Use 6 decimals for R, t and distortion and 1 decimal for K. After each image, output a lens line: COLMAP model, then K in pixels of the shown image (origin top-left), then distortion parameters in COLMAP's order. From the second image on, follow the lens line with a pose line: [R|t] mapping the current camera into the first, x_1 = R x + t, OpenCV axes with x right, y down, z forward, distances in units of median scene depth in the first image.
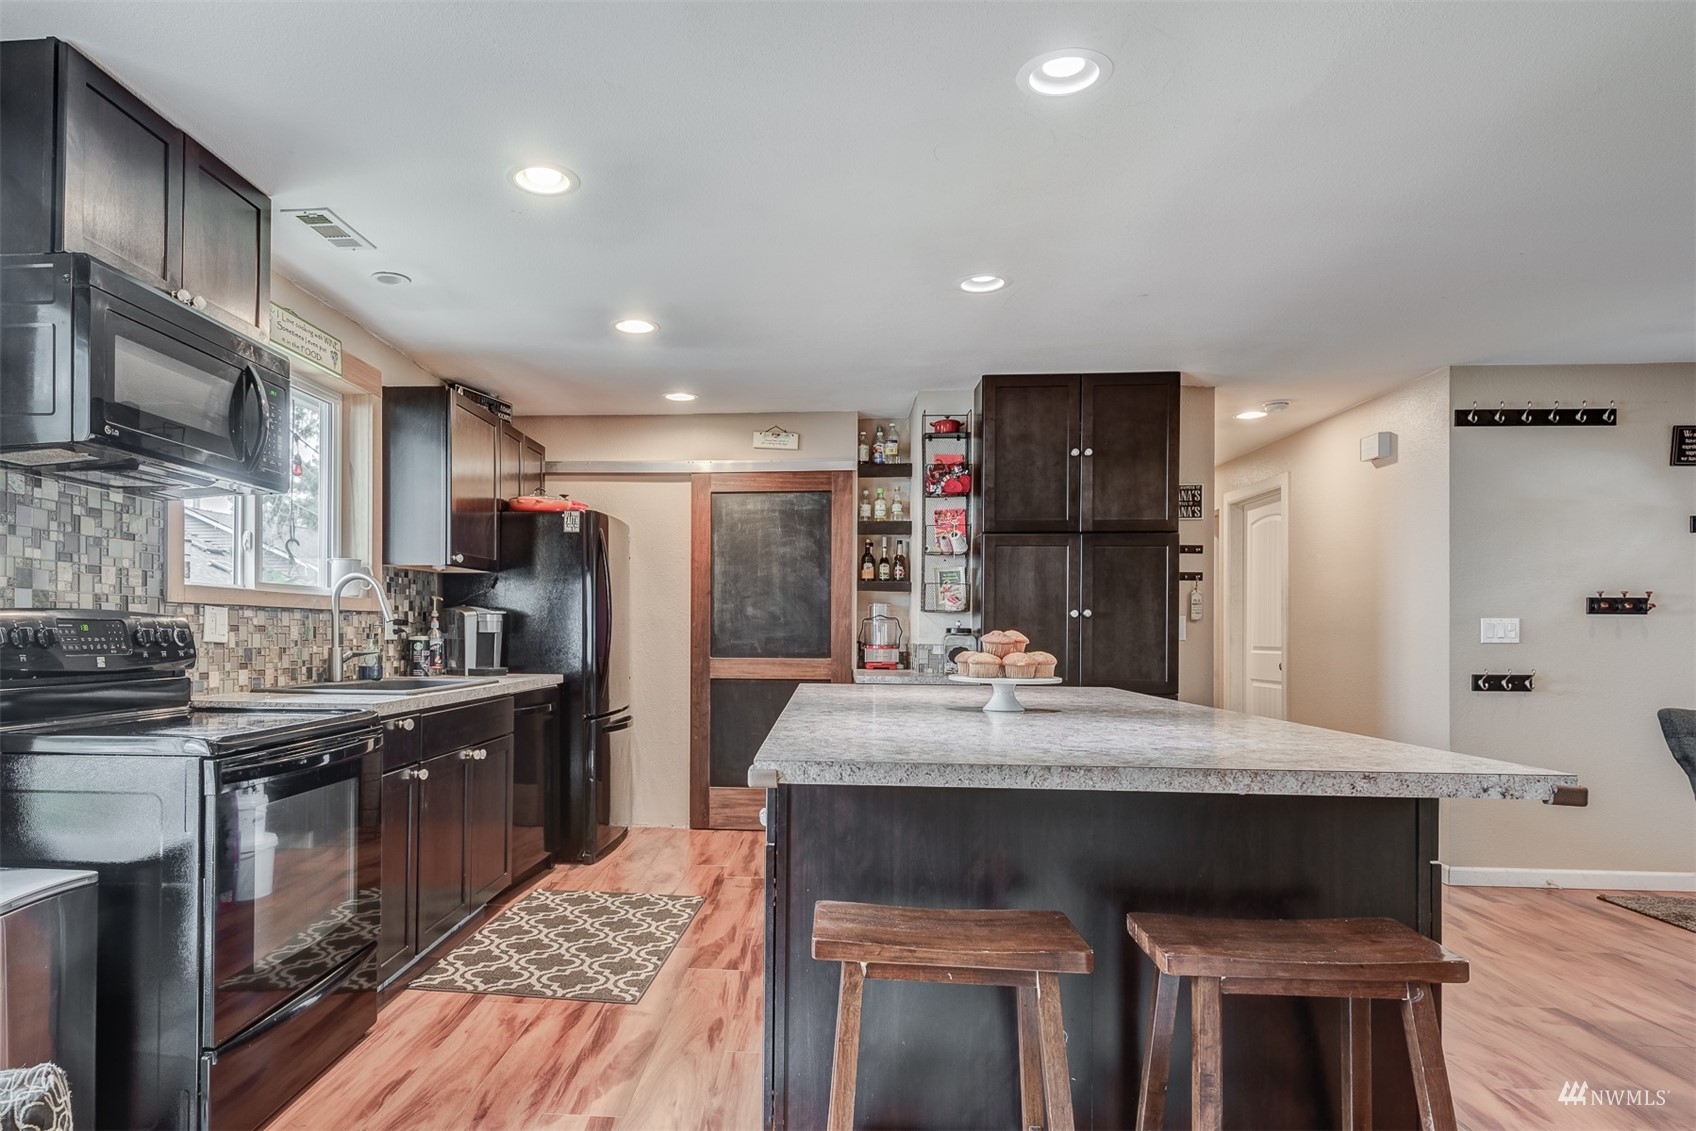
lens RADIAL K [[956.5, 0, 727.1], [0, 956.5, 630.0], [0, 0, 1]] dist [0.034456, 0.000251]
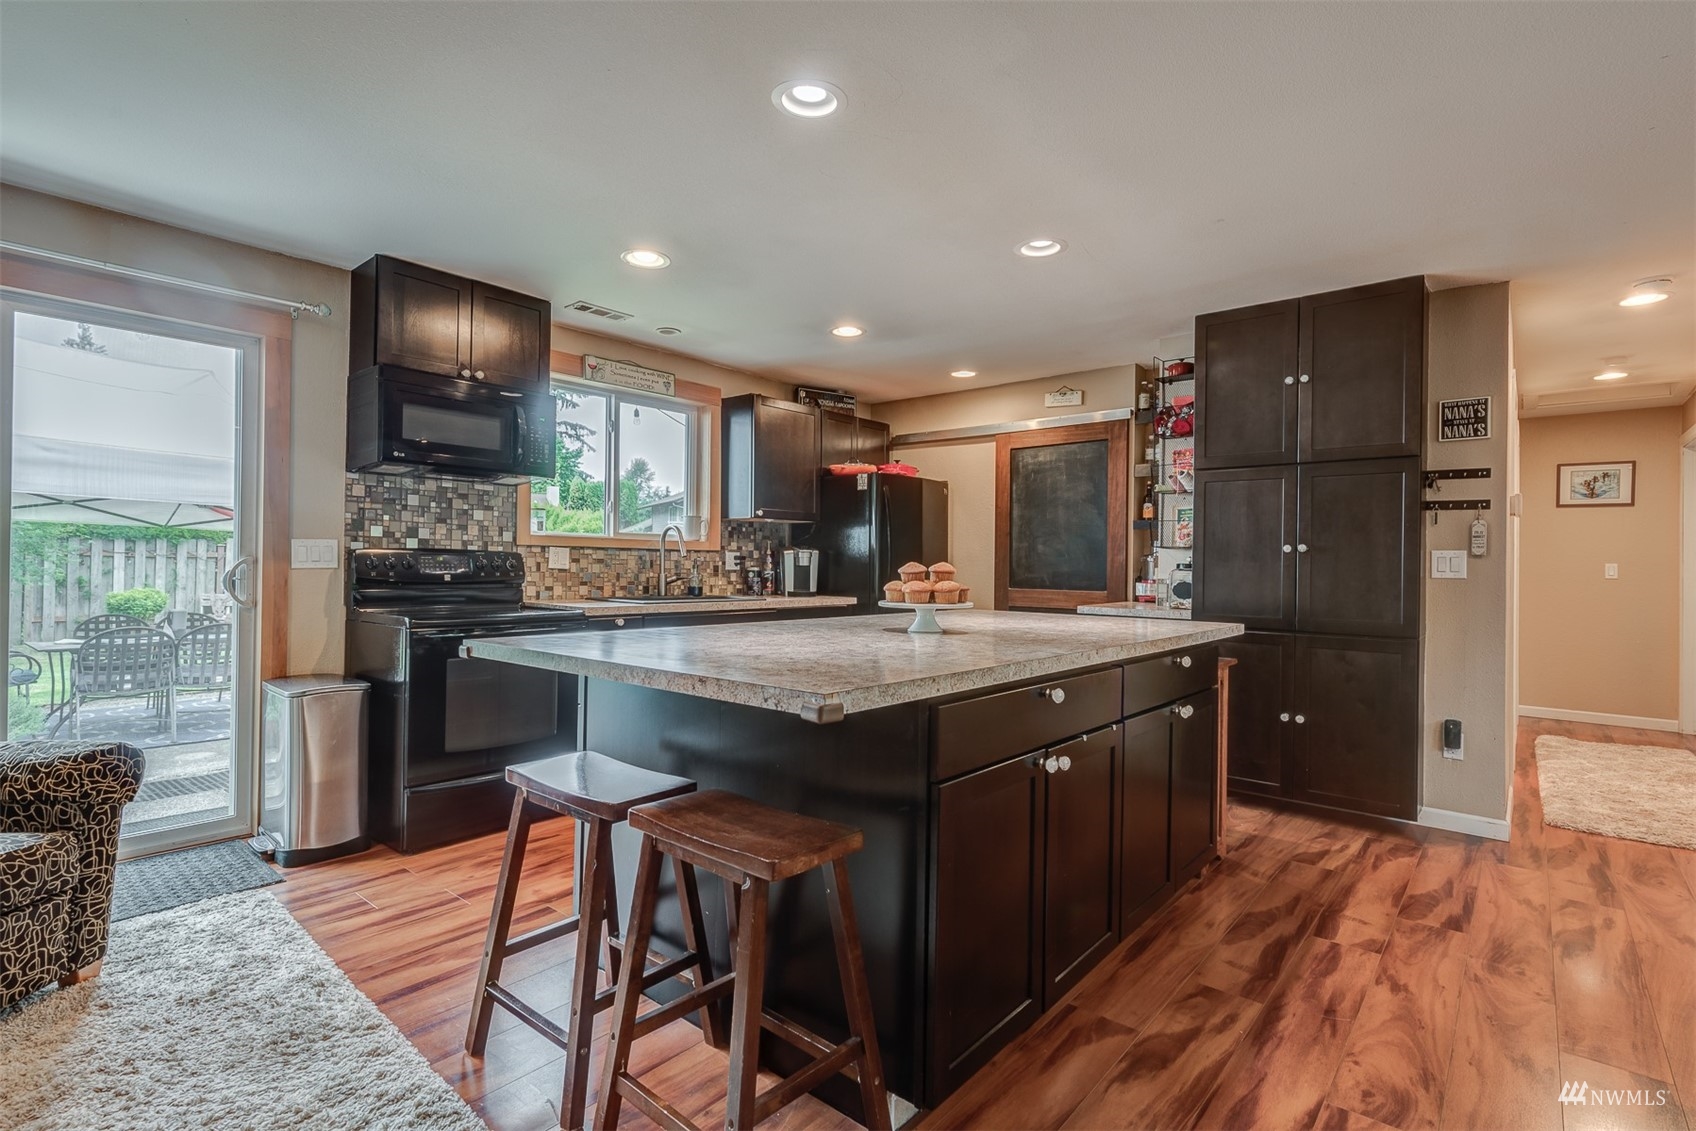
lens RADIAL K [[770.7, 0, 846.5], [0, 770.7, 568.7], [0, 0, 1]] dist [0.005979, -0.003026]
pose [[0.827464, 0.006944, -0.561475, 0.396151], [-0.006509, 0.999975, 0.002775, 0.003538], [0.561480, 0.001359, 0.827489, 0.105753]]
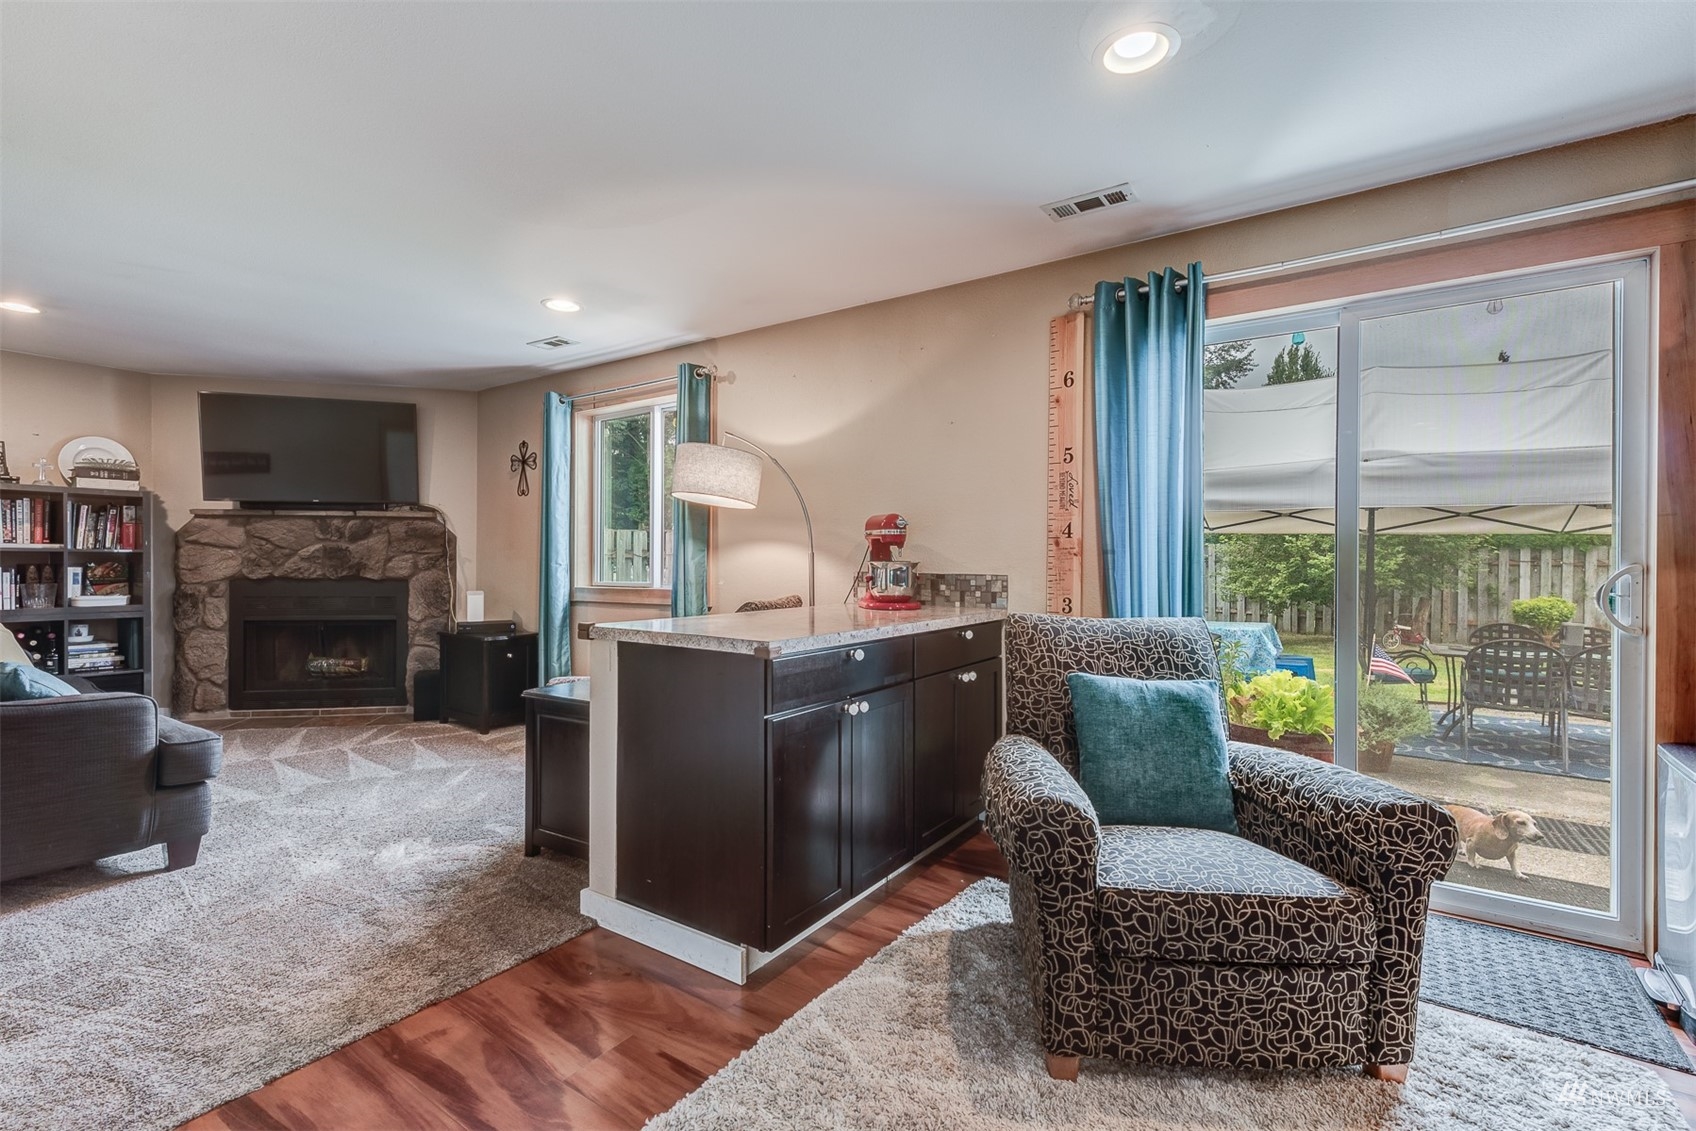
lens RADIAL K [[764.5, 0, 853.0], [0, 764.5, 565.4], [0, 0, 1]] dist [0.021057, -0.002766]
pose [[-0.476594, -0.004213, -0.879114, 0.246243], [-0.005354, 0.999984, -0.001890, 0.002282], [0.879107, 0.003806, -0.476609, 0.173148]]
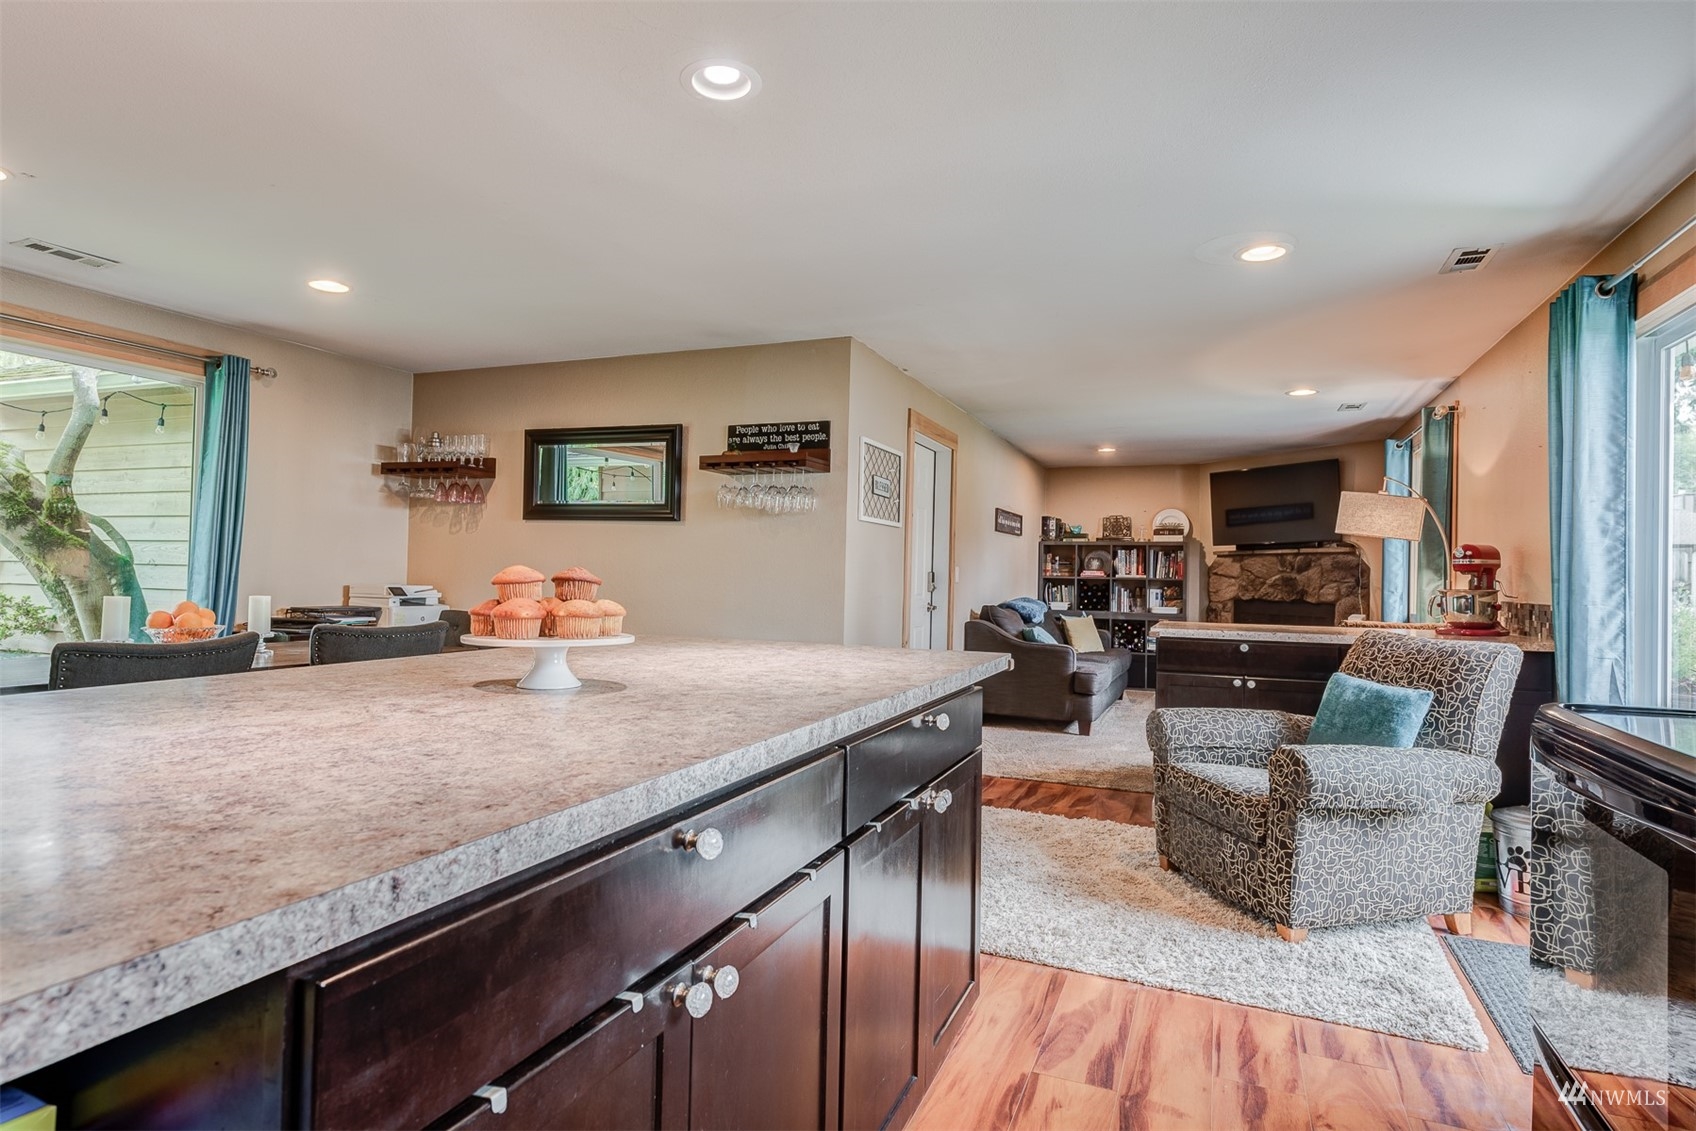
lens RADIAL K [[916.4, 0, 811.4], [0, 916.4, 553.5], [0, 0, 1]] dist [0.004528, -0.000534]
pose [[-0.950909, -0.018957, 0.308890, -0.045372], [-0.028142, 0.999284, -0.025305, 0.002228], [-0.308189, -0.032755, -0.950761, 0.863173]]
